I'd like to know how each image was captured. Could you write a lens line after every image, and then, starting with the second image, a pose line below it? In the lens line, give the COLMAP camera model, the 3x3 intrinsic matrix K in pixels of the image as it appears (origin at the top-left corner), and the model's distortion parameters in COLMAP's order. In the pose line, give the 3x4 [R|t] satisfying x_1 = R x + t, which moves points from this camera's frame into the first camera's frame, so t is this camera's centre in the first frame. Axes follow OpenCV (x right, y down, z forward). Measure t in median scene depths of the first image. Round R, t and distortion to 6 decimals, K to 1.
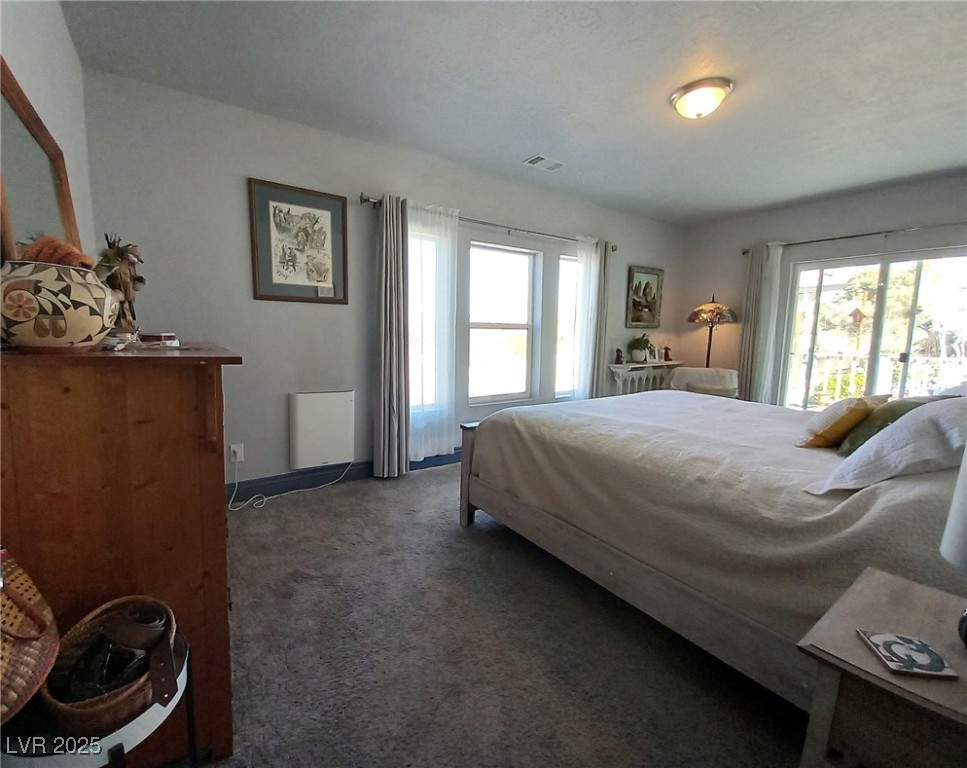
lens RADIAL K [[440.3, 0, 483.5], [0, 440.3, 384.0], [0, 0, 1]] dist [-0.001292, -0.000303]
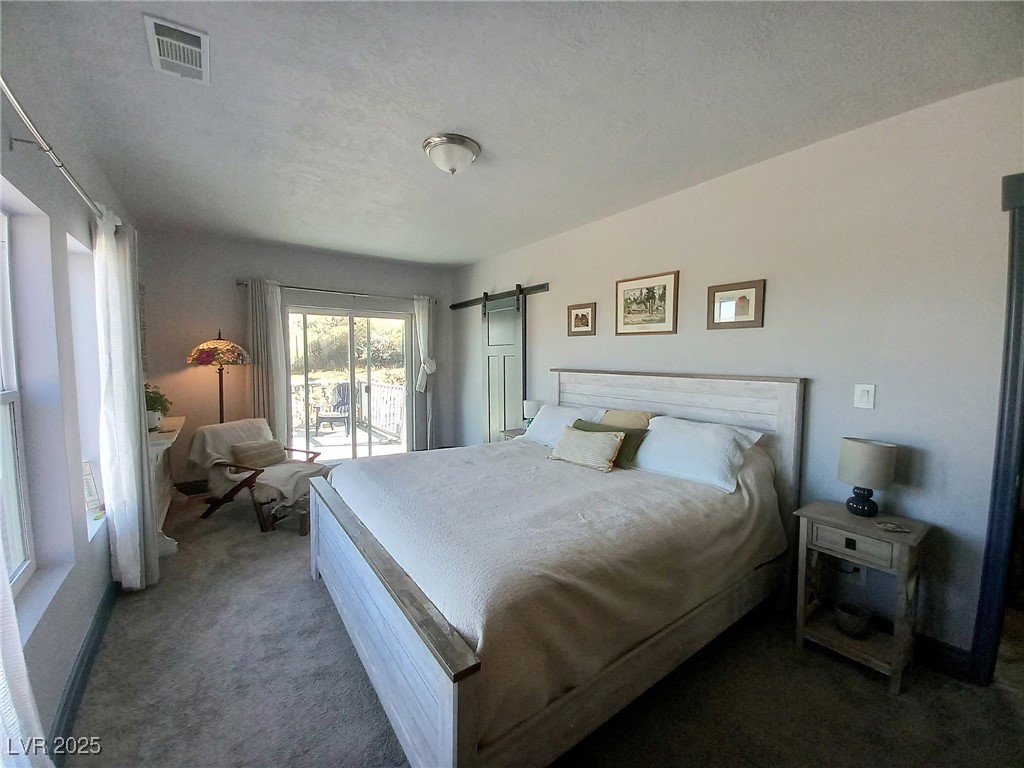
lens RADIAL K [[412.0, 0, 512.0], [0, 412.0, 384.0], [0, 0, 1]] dist [0.000993, 0.000058]
pose [[-0.000999, -0.075273, 0.997162, -0.261536], [0.115832, 0.990442, 0.074882, -0.123314], [-0.993268, 0.115578, 0.007730, 0.592533]]
